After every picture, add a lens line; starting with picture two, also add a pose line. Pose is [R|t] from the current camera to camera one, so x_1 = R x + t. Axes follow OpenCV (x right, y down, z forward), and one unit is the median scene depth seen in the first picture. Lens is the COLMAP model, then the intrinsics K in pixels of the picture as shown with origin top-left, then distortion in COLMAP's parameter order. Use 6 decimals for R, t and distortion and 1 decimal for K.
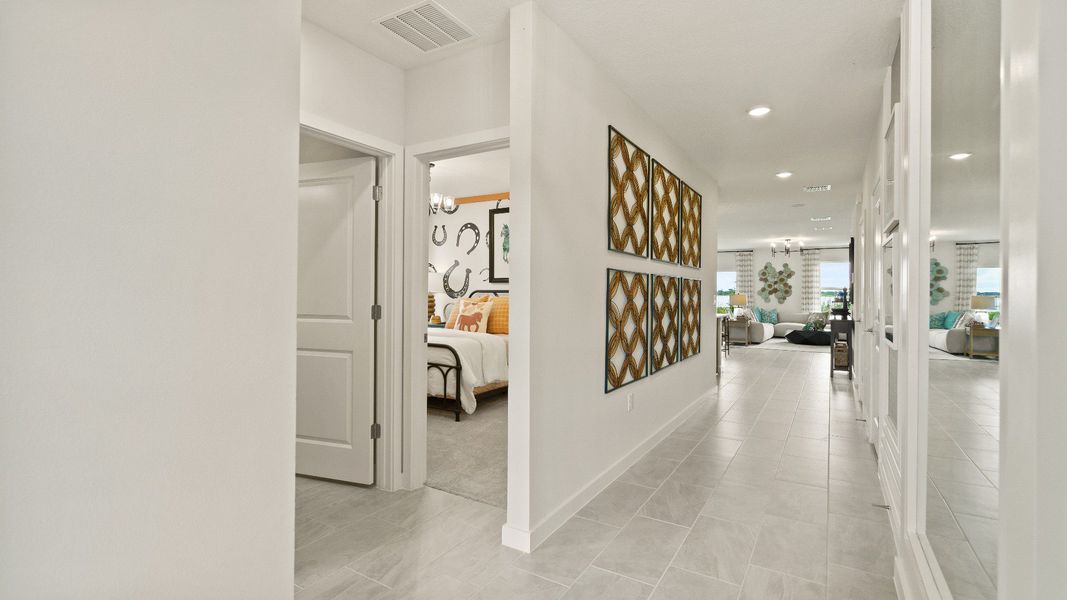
lens RADIAL K [[488.8, 0, 536.2], [0, 488.8, 292.2], [0, 0, 1]] dist [-0.004629, 0.002170]
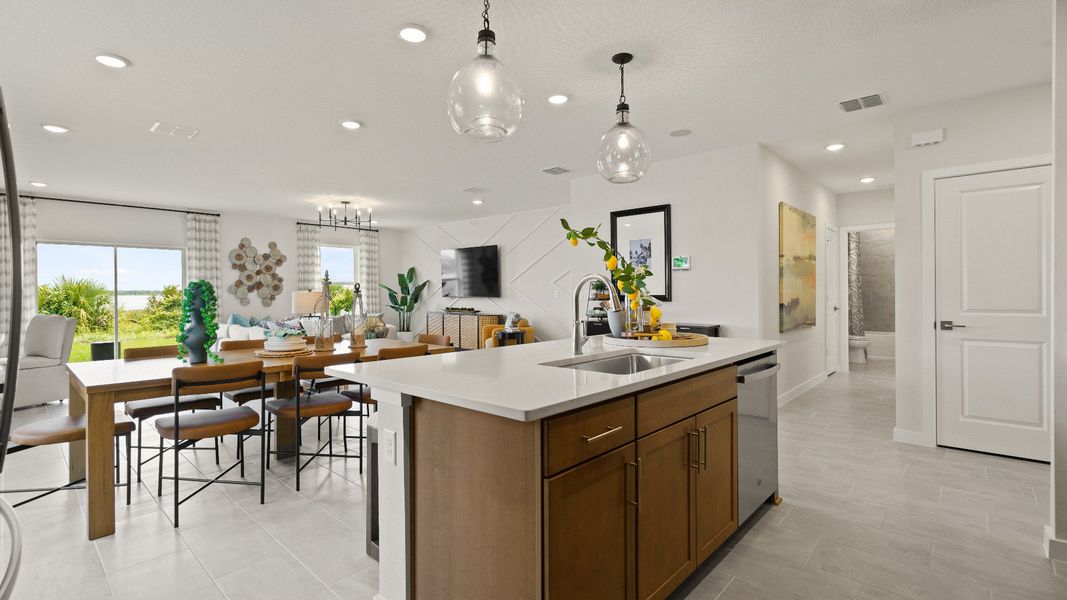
lens RADIAL K [[488.8, 0, 527.6], [0, 488.8, 292.1], [0, 0, 1]] dist [-0.004629, 0.002170]
pose [[0.207931, -0.011193, 0.978079, -0.077086], [0.005164, 0.999933, 0.010346, 0.000997], [-0.978130, 0.002900, 0.207975, 1.166298]]
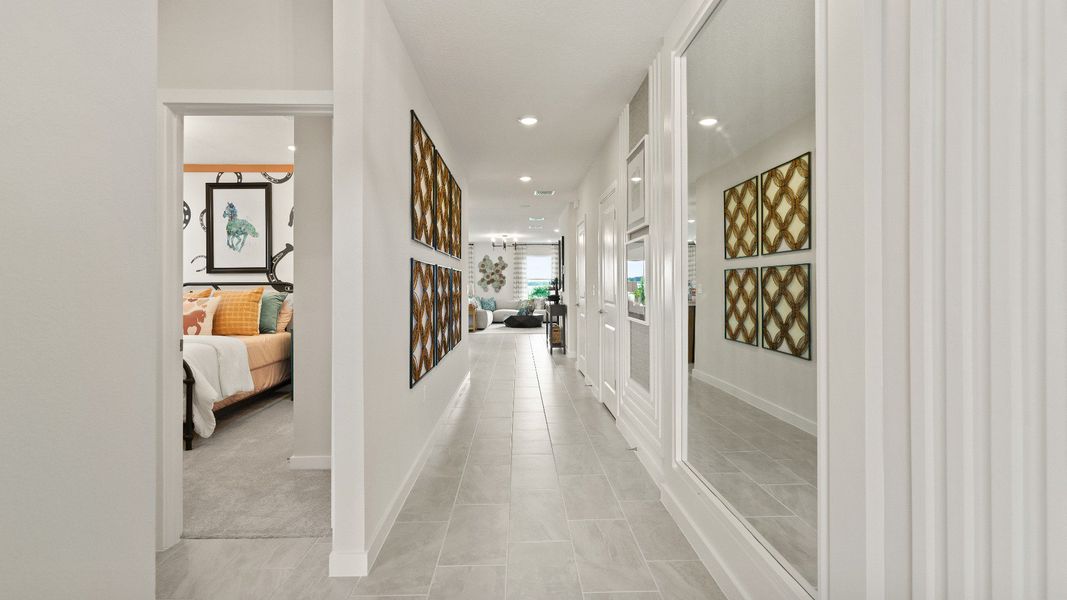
lens RADIAL K [[488.8, 0, 533.0], [0, 488.8, 285.9], [0, 0, 1]] dist [-0.004629, 0.002170]
pose [[0.839318, -0.012422, 0.543499, -0.082257], [0.009304, 0.999921, 0.008487, -0.000489], [-0.543561, -0.002067, 0.839367, 0.029157]]
